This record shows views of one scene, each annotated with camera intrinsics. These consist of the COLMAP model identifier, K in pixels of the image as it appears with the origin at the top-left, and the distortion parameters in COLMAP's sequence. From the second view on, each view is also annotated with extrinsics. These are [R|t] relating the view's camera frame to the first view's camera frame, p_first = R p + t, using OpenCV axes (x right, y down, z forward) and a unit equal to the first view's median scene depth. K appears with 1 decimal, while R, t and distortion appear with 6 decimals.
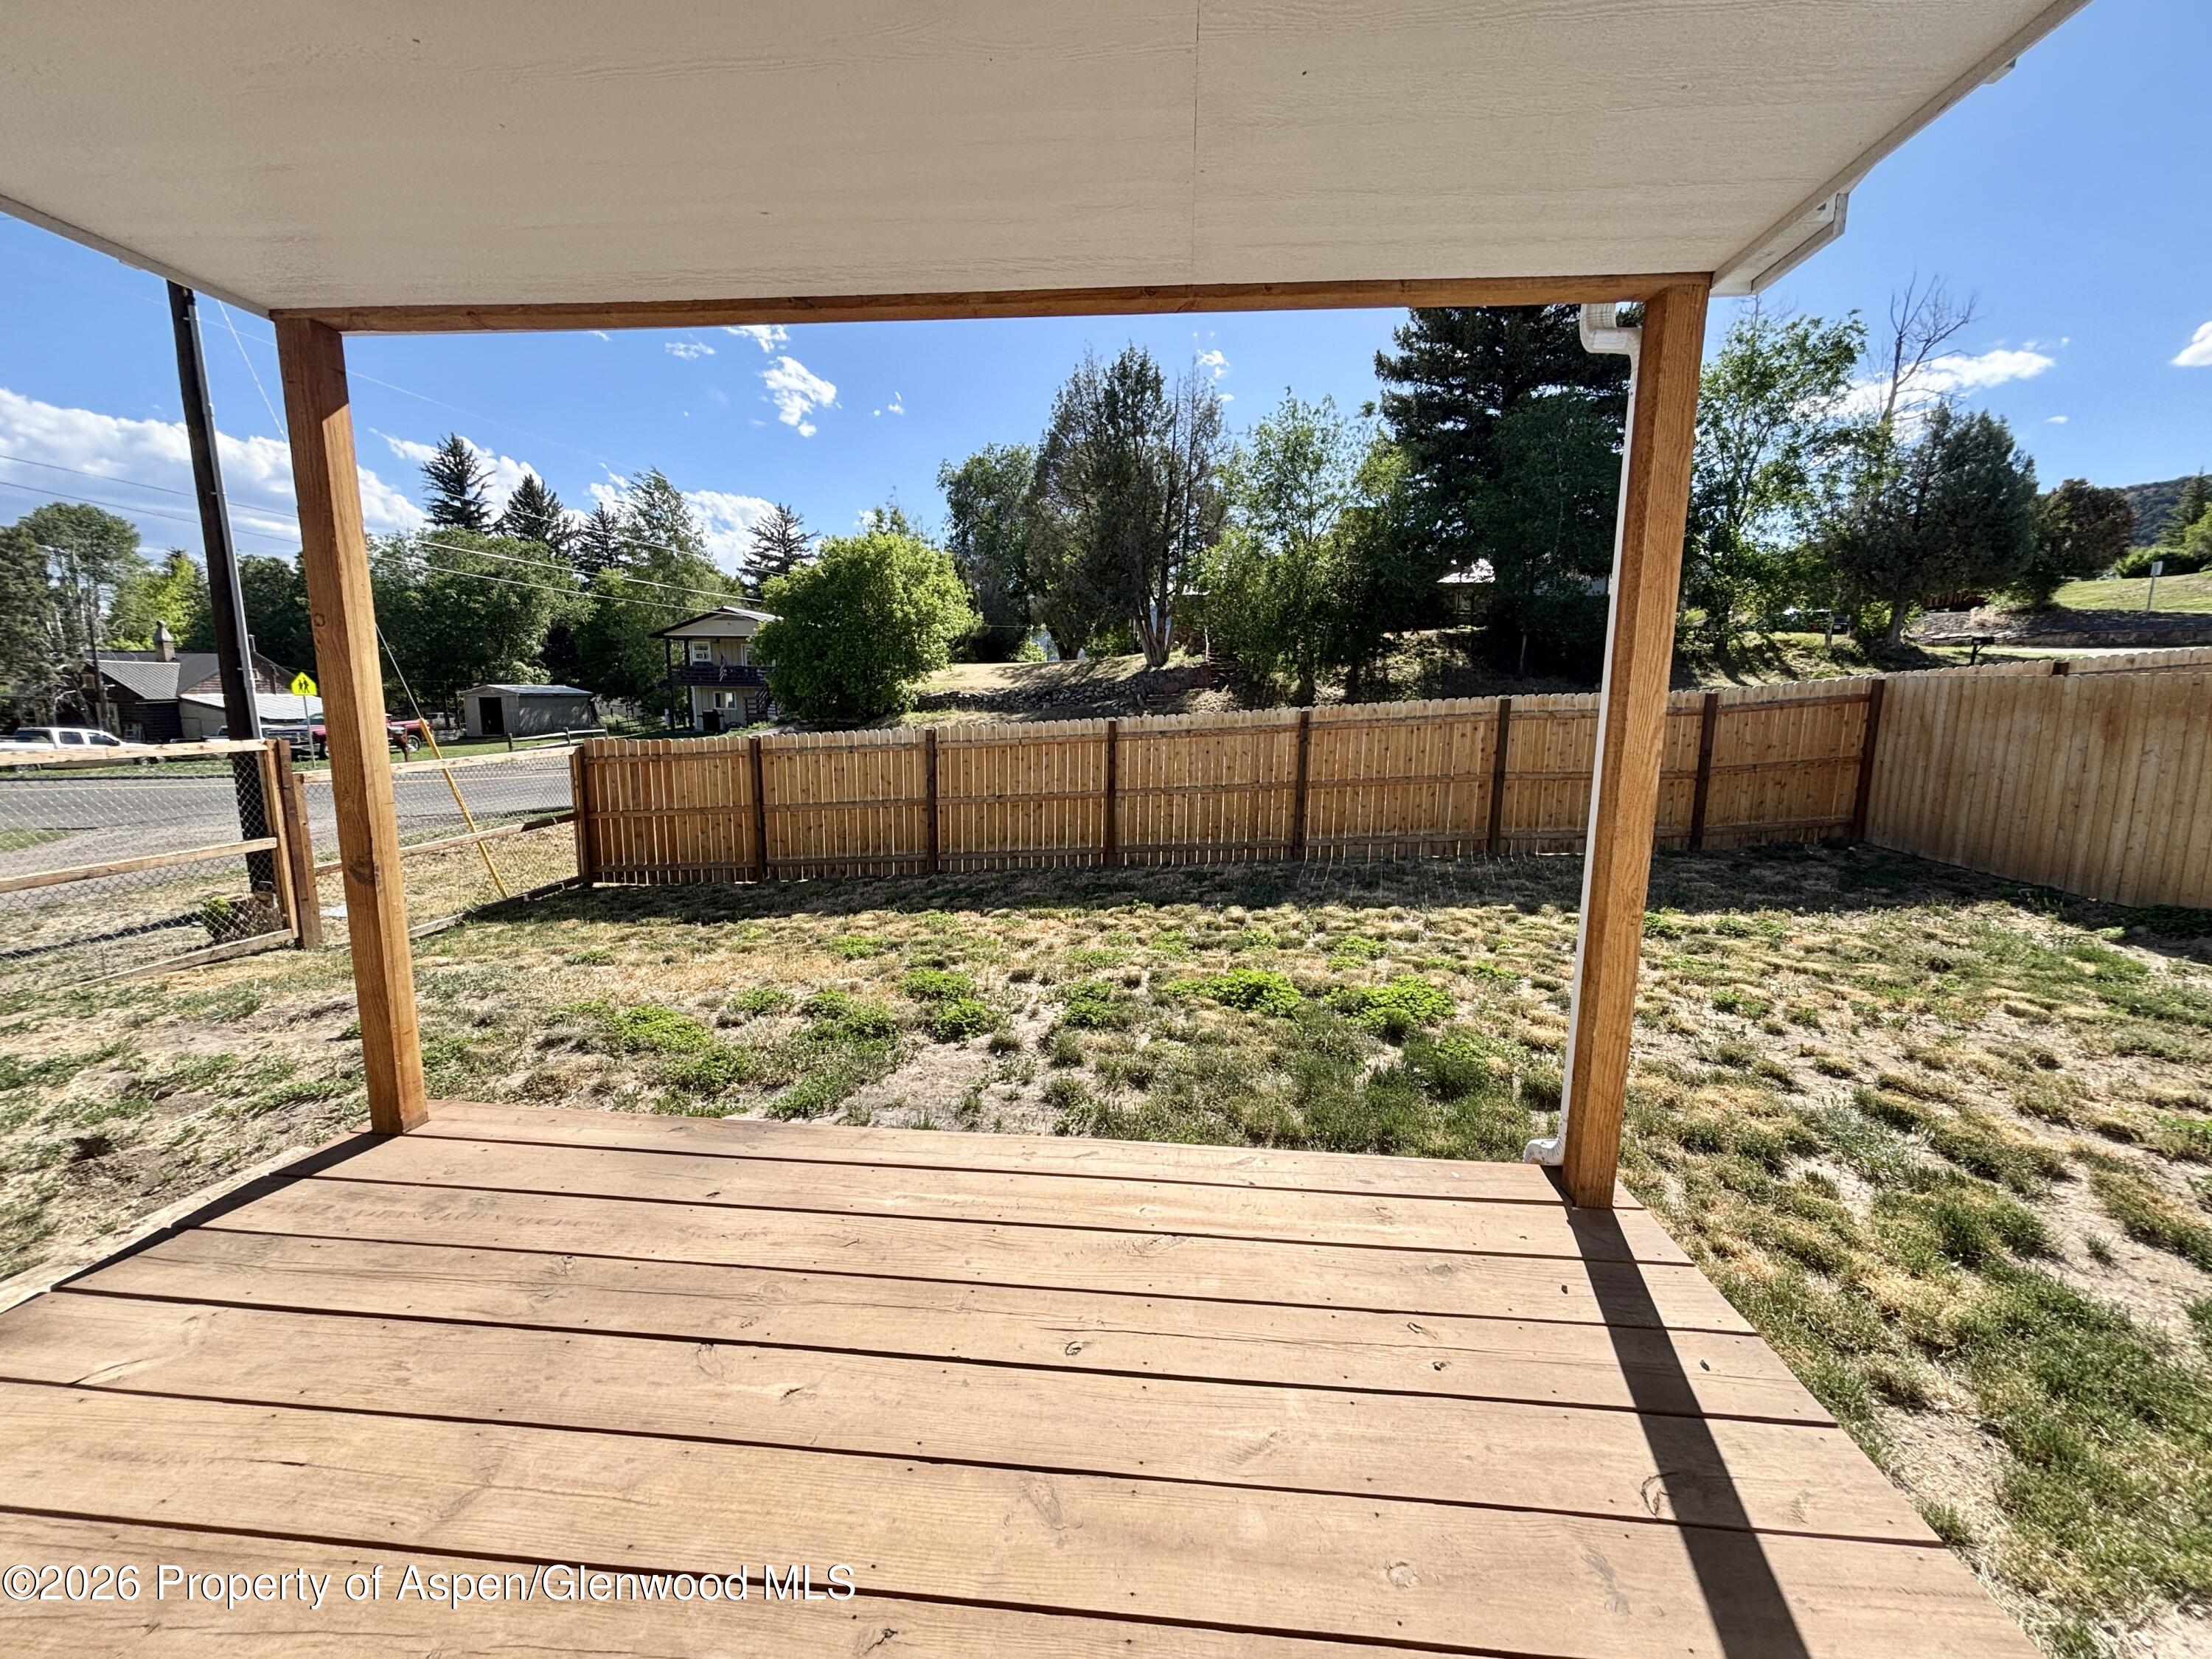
lens RADIAL K [[888.0, 0, 1113.2], [0, 888.0, 817.8], [0, 0, 1]] dist [0.002847, 0.000230]
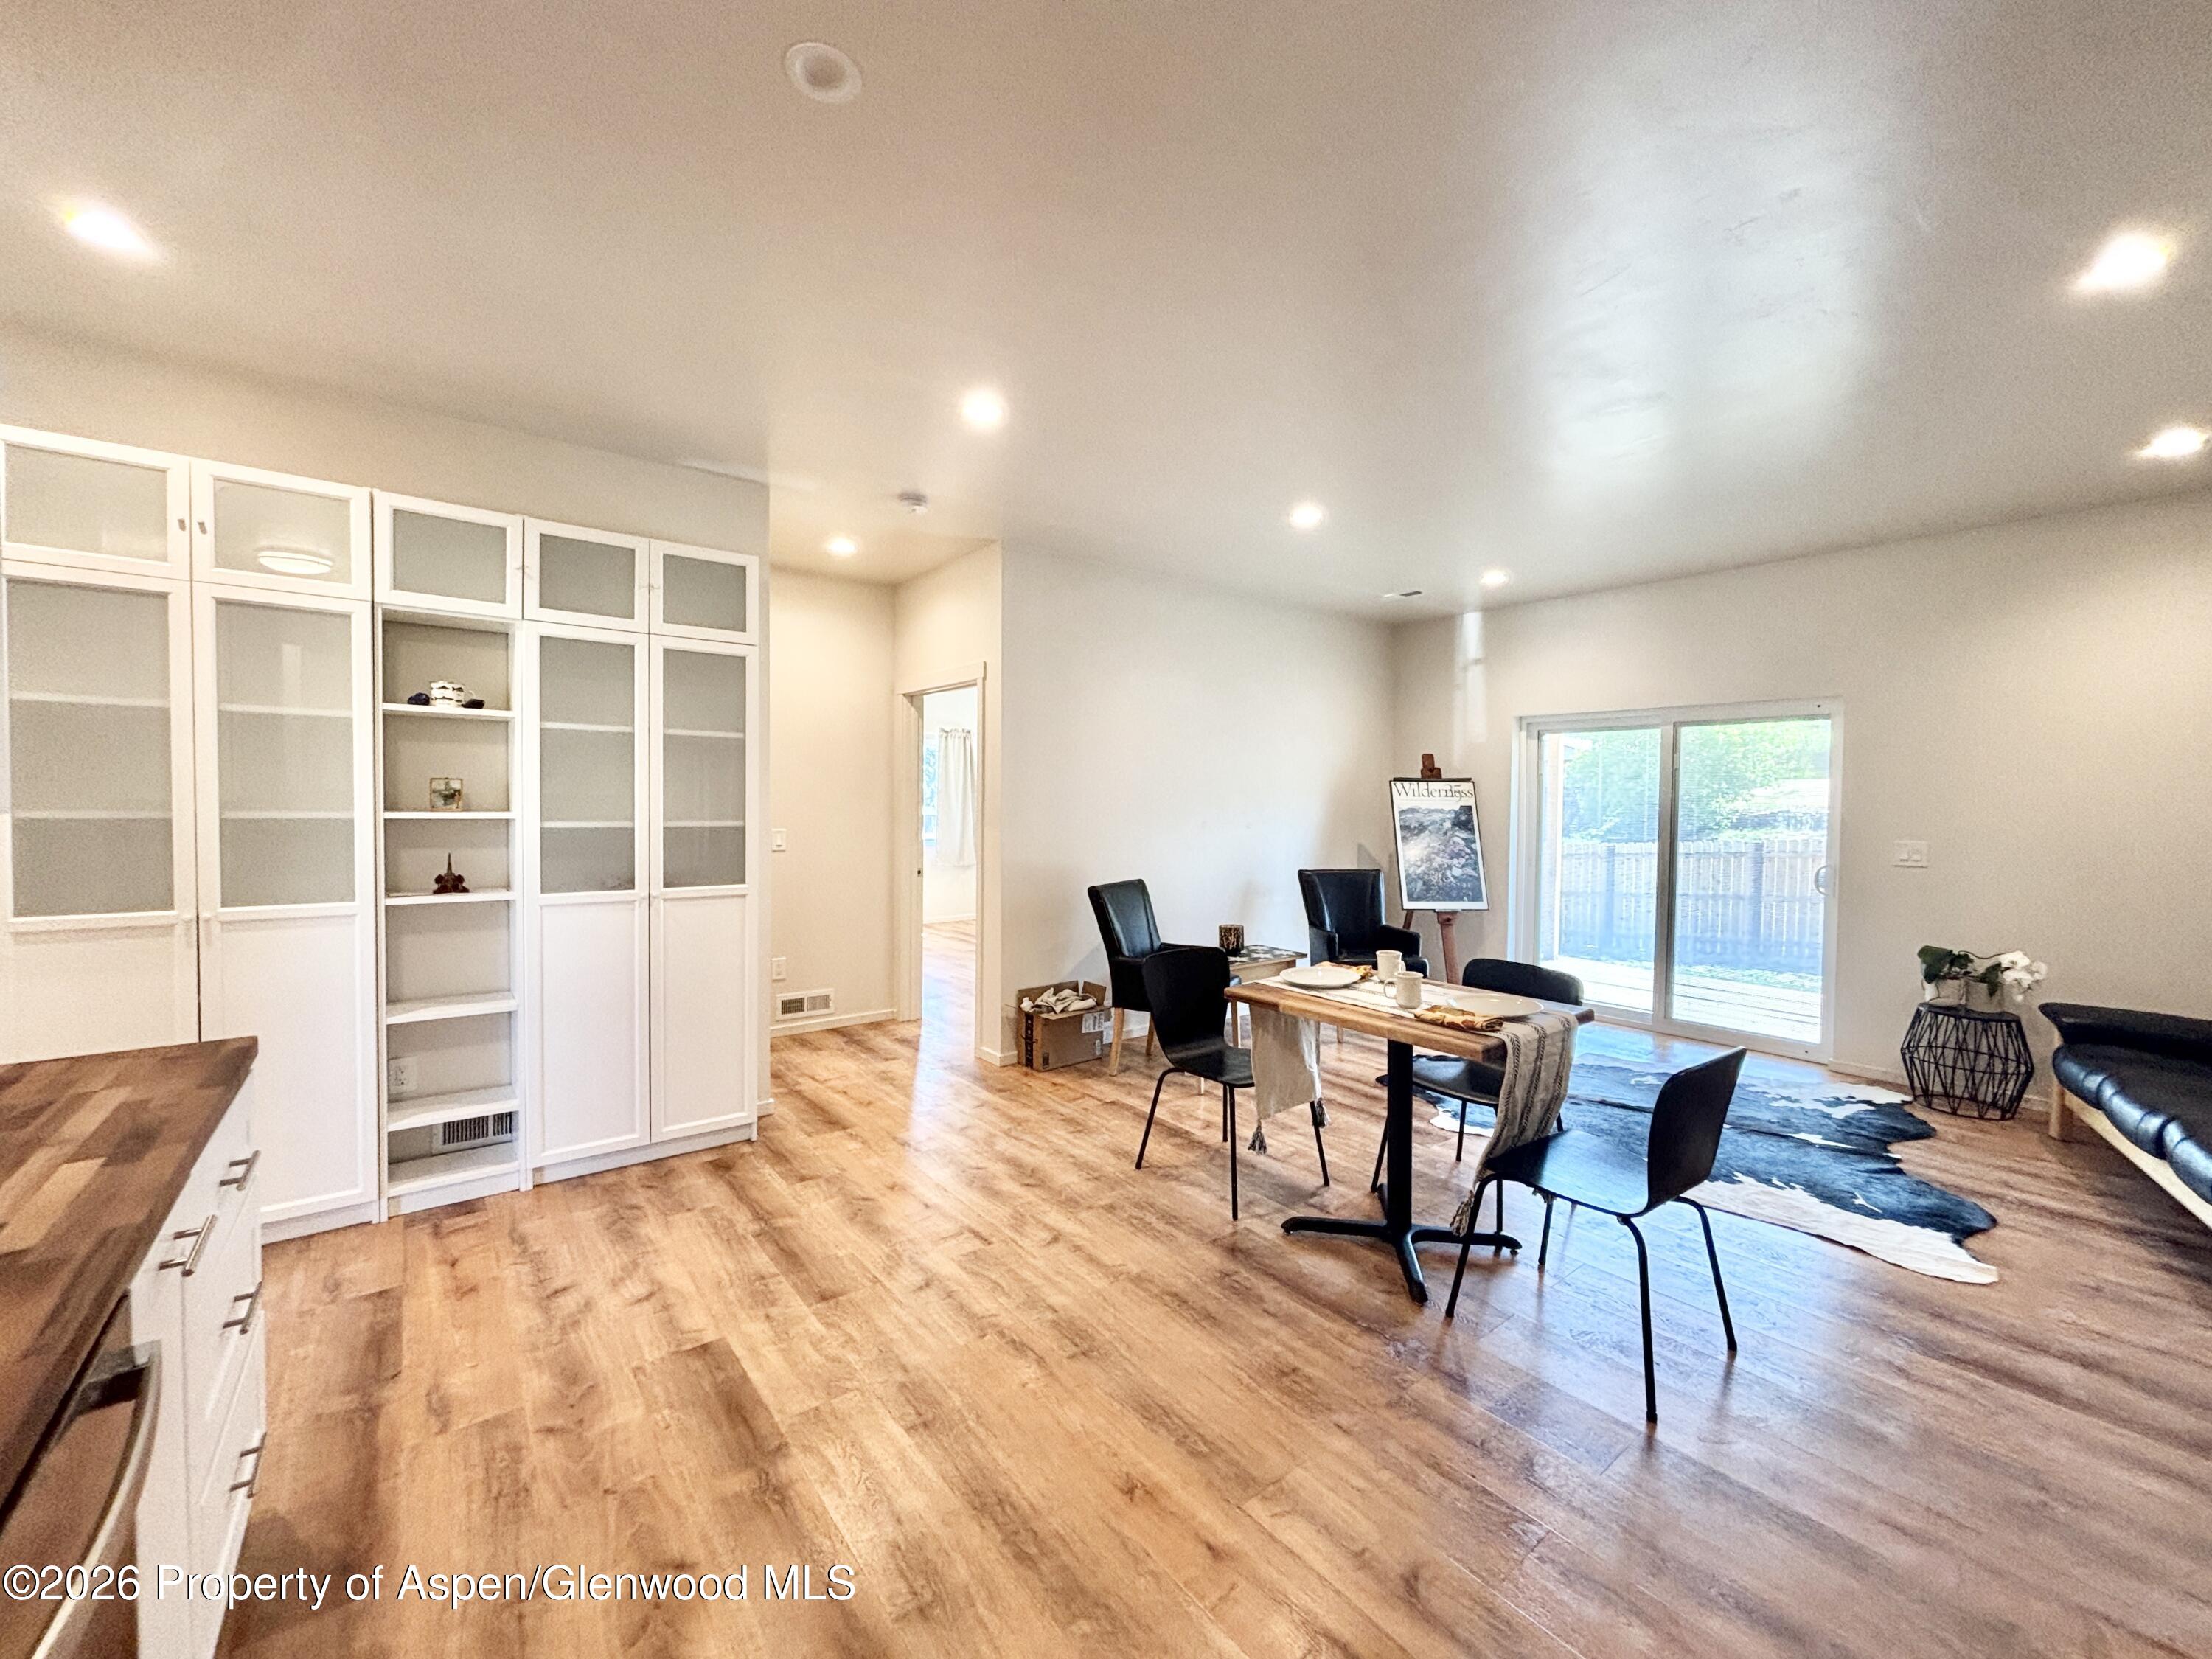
lens RADIAL K [[888.0, 0, 1113.2], [0, 888.0, 817.8], [0, 0, 1]] dist [0.002847, 0.000230]
pose [[0.681320, 0.009319, -0.731927, 0.102476], [-0.103620, 0.991077, -0.083836, 0.070359], [0.724615, 0.132962, 0.676206, -0.563859]]
